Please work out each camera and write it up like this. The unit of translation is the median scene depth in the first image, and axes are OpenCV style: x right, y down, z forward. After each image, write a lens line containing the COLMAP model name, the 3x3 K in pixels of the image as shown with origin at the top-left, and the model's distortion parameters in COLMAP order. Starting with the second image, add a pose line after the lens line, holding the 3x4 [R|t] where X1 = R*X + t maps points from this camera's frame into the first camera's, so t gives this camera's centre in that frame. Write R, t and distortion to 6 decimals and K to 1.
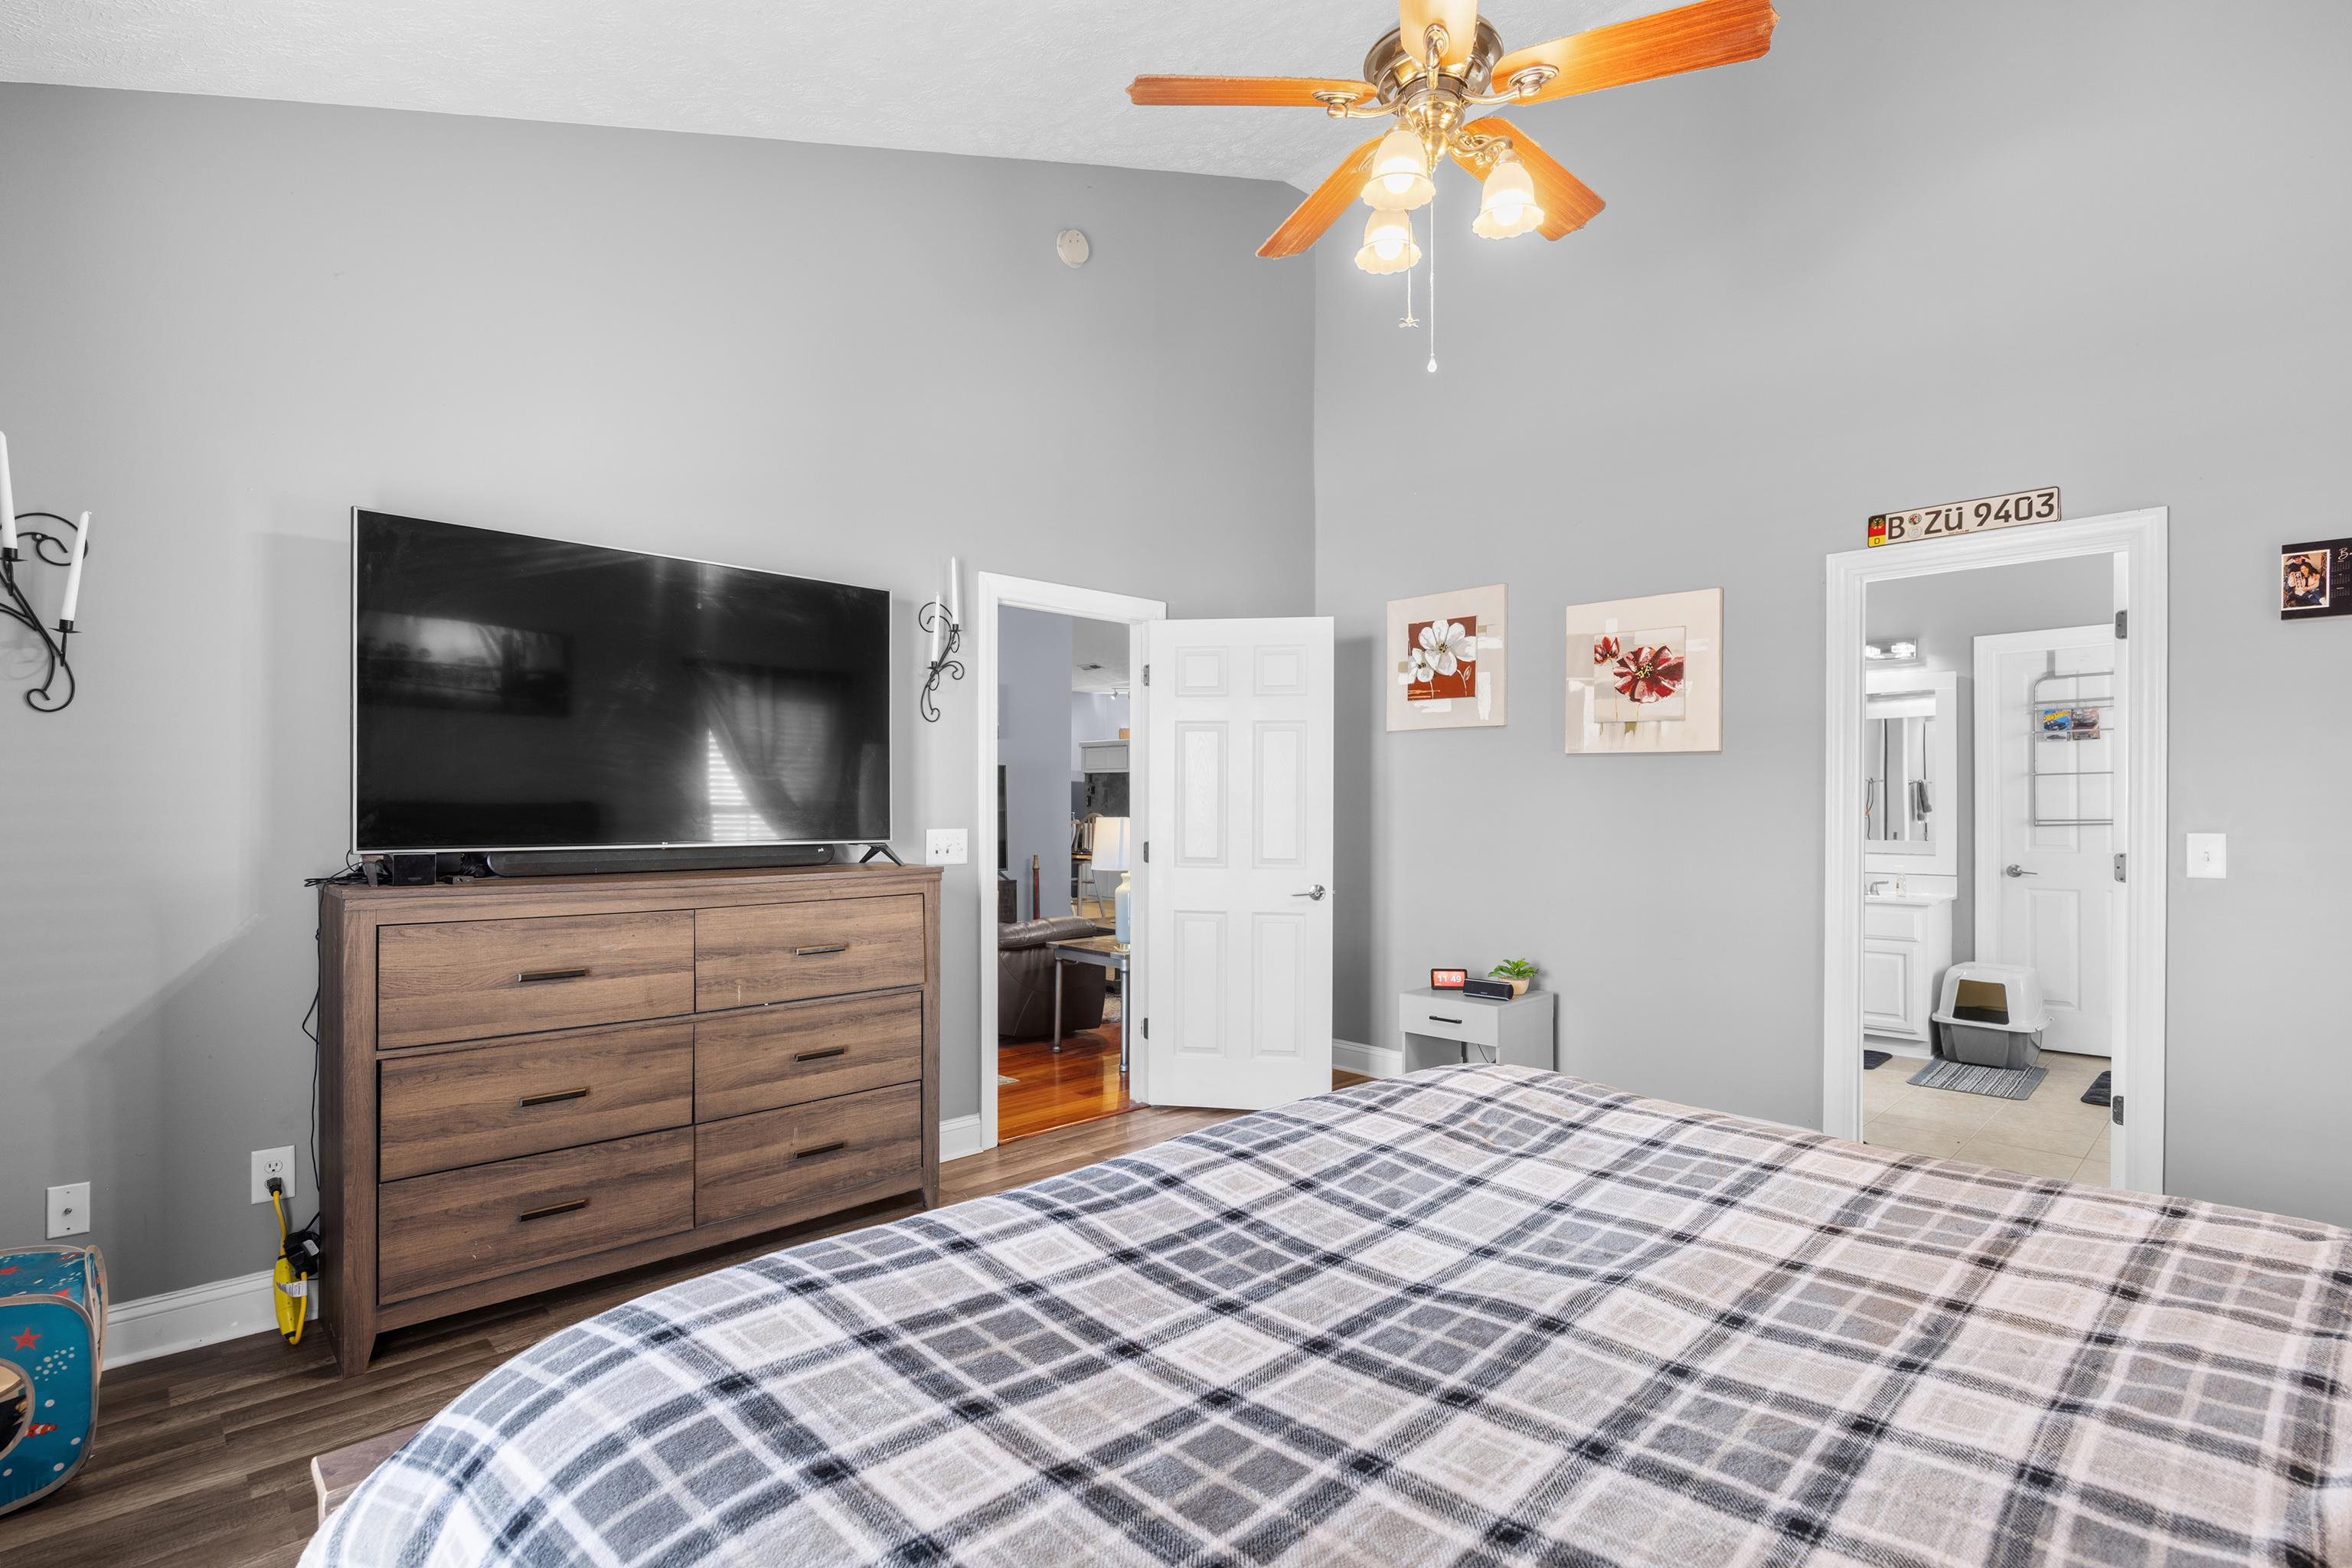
lens RADIAL K [[1097.4, 0, 1180.1], [0, 1097.4, 808.2], [0, 0, 1]] dist [-0.017080, 0.002080]
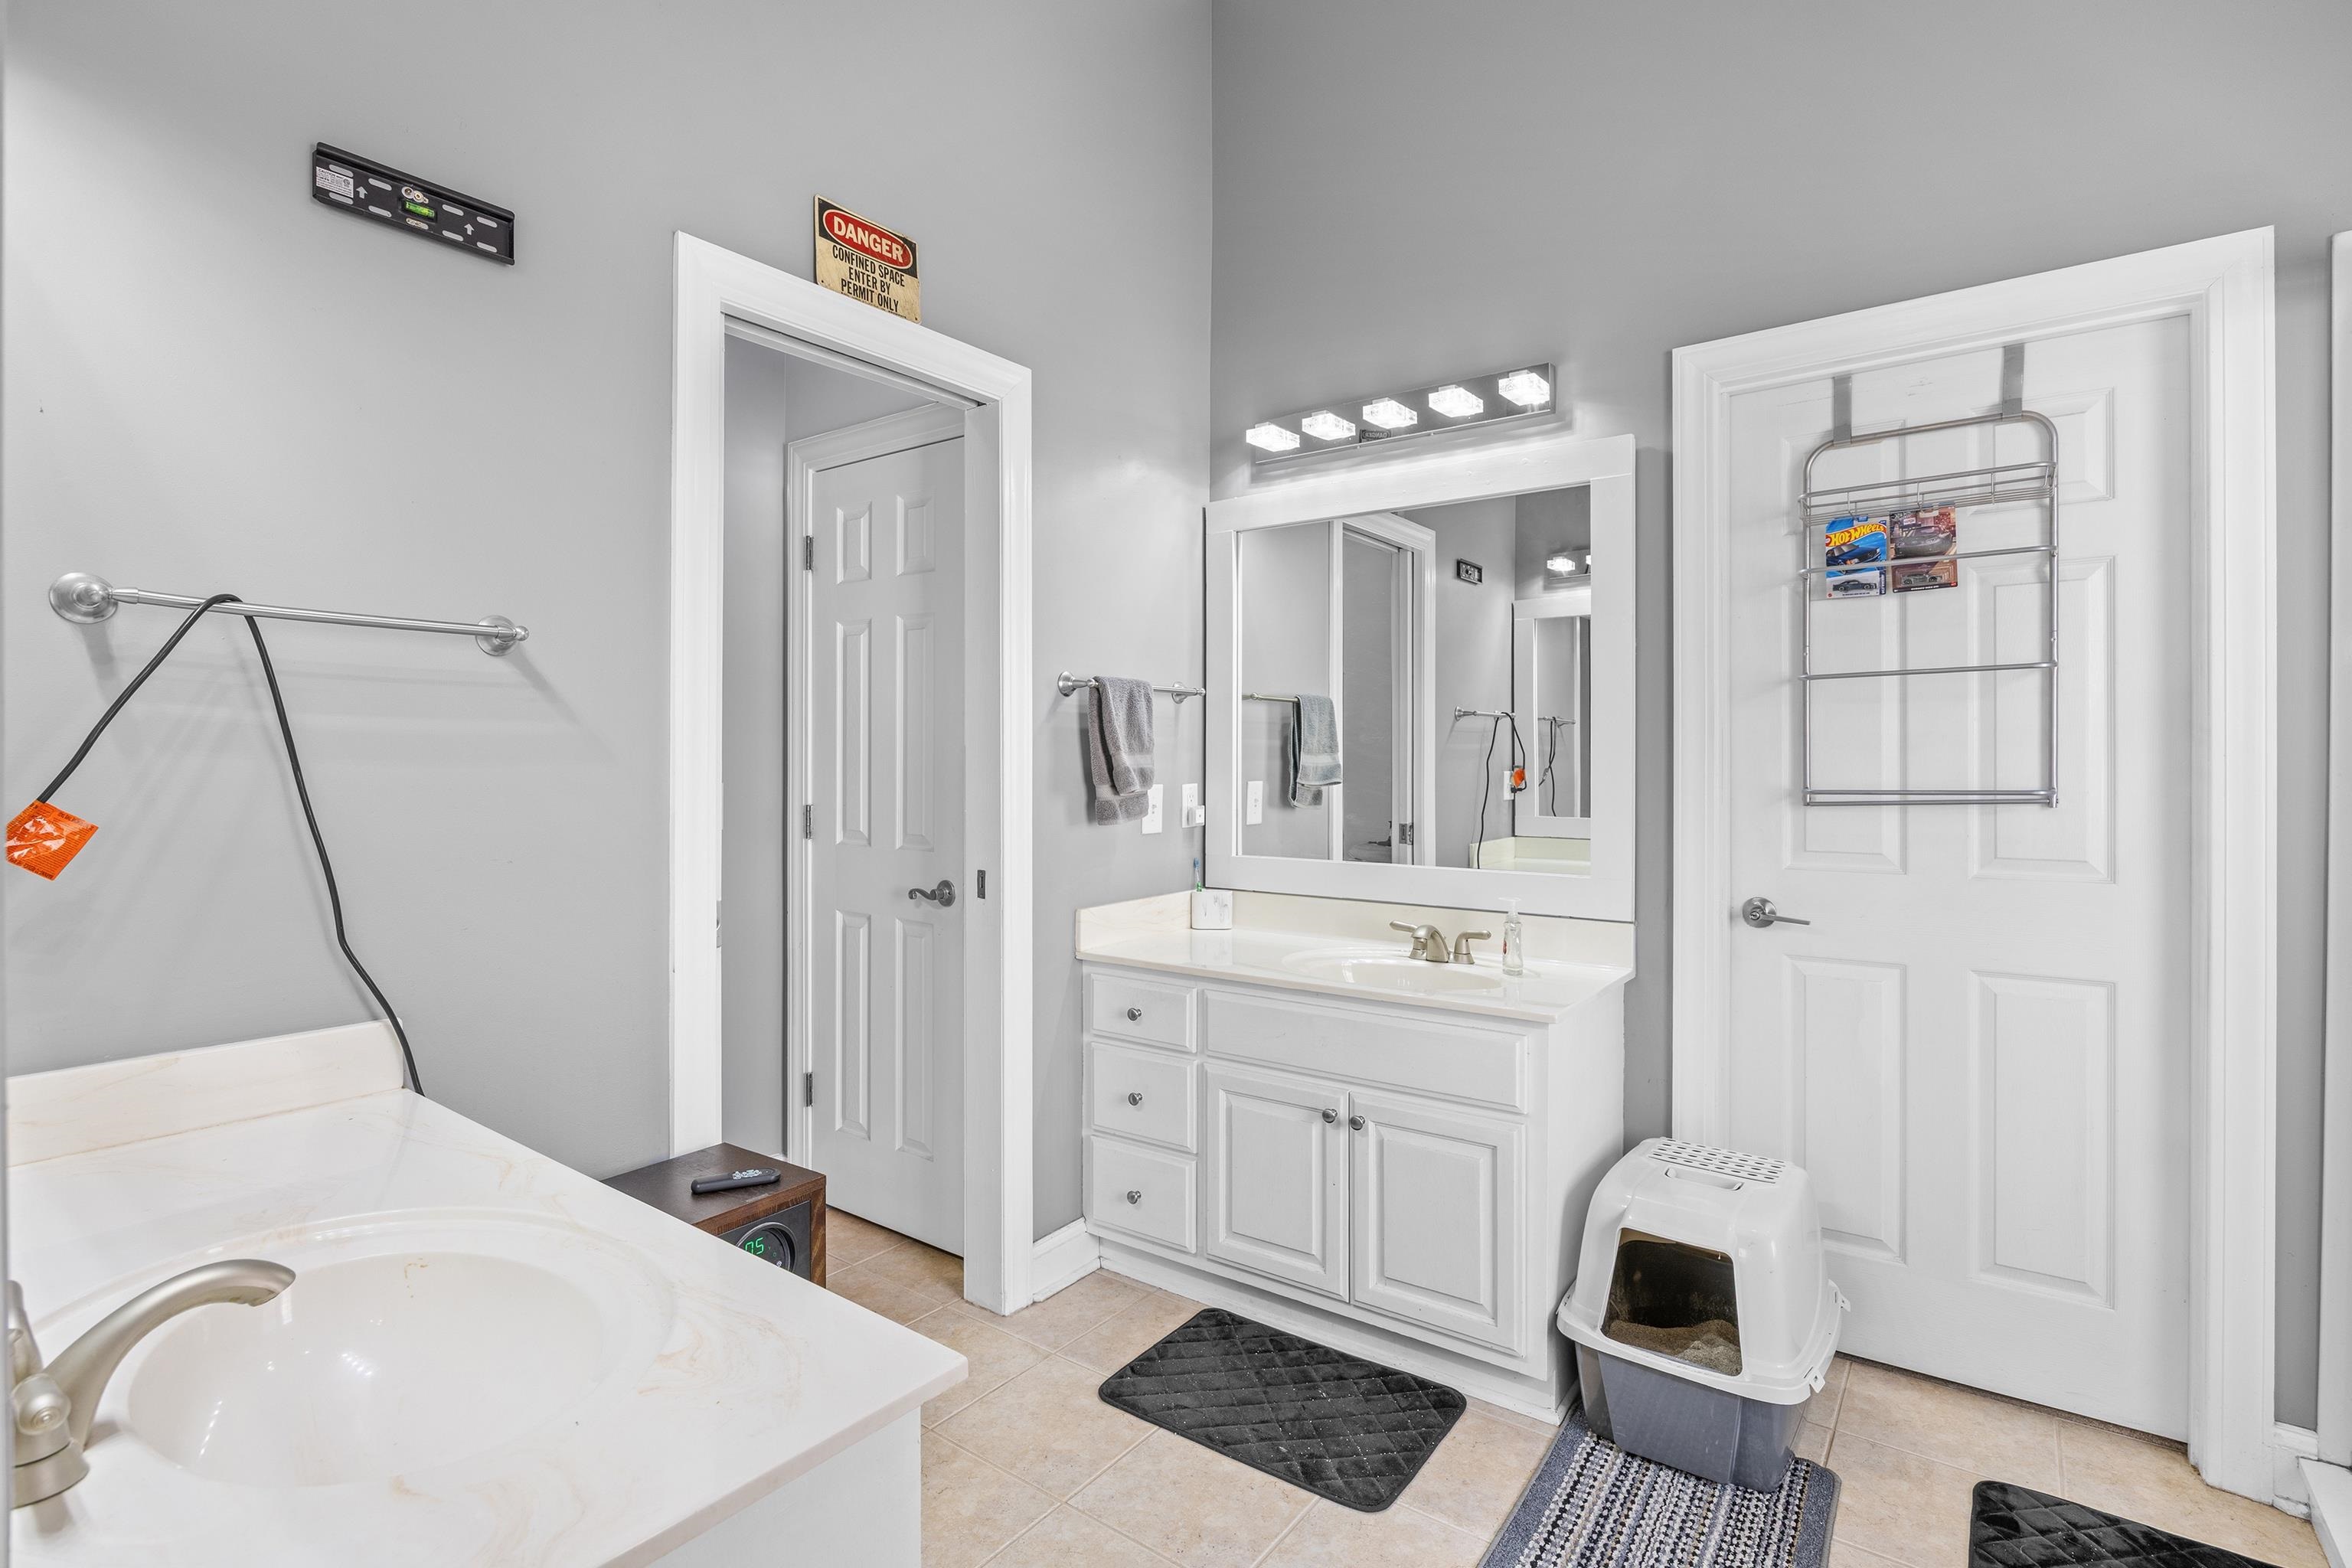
lens RADIAL K [[1097.4, 0, 1172.2], [0, 1097.4, 763.5], [0, 0, 1]] dist [-0.017080, 0.002080]
pose [[0.986176, 0.006102, 0.165590, 0.488493], [-0.005941, 0.999981, -0.001469, 0.002636], [-0.165596, 0.000465, 0.986194, 0.640654]]
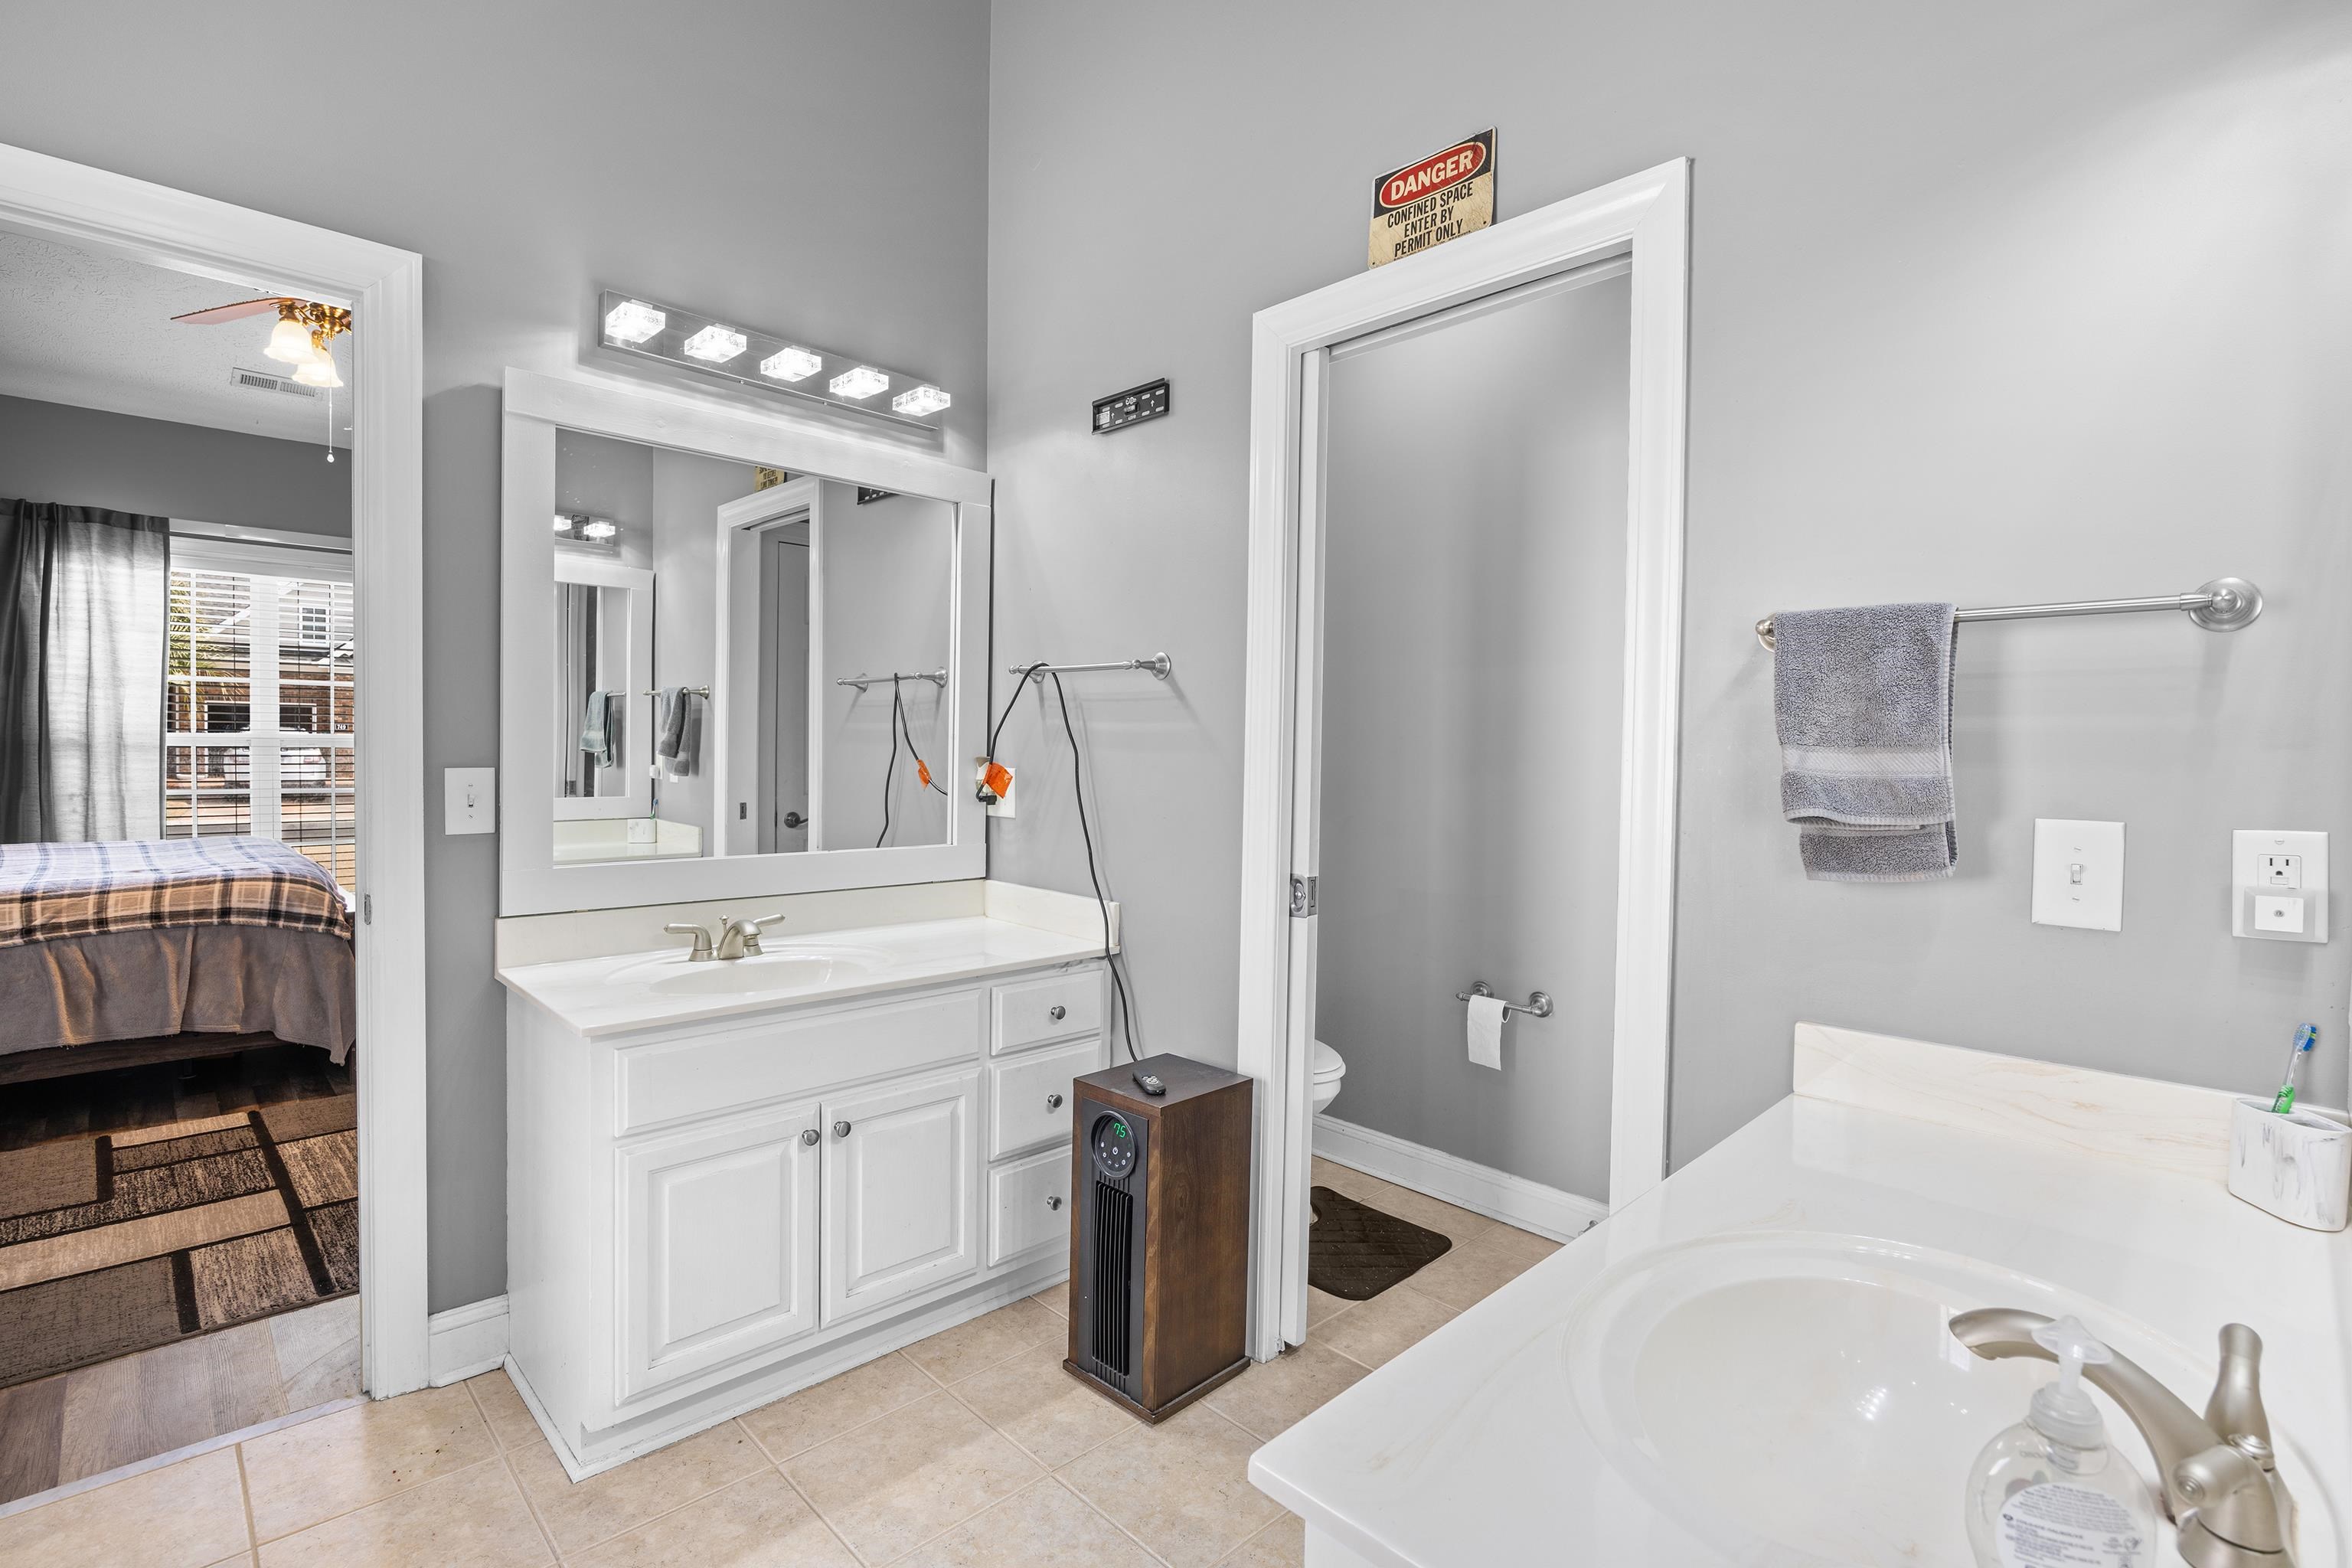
lens RADIAL K [[1097.4, 0, 1170.2], [0, 1097.4, 774.7], [0, 0, 1]] dist [-0.017080, 0.002080]
pose [[0.005922, 0.033703, -0.999414, 1.272641], [-0.020372, 0.999229, 0.033576, -0.009300], [0.999775, 0.020161, 0.006604, 1.443574]]
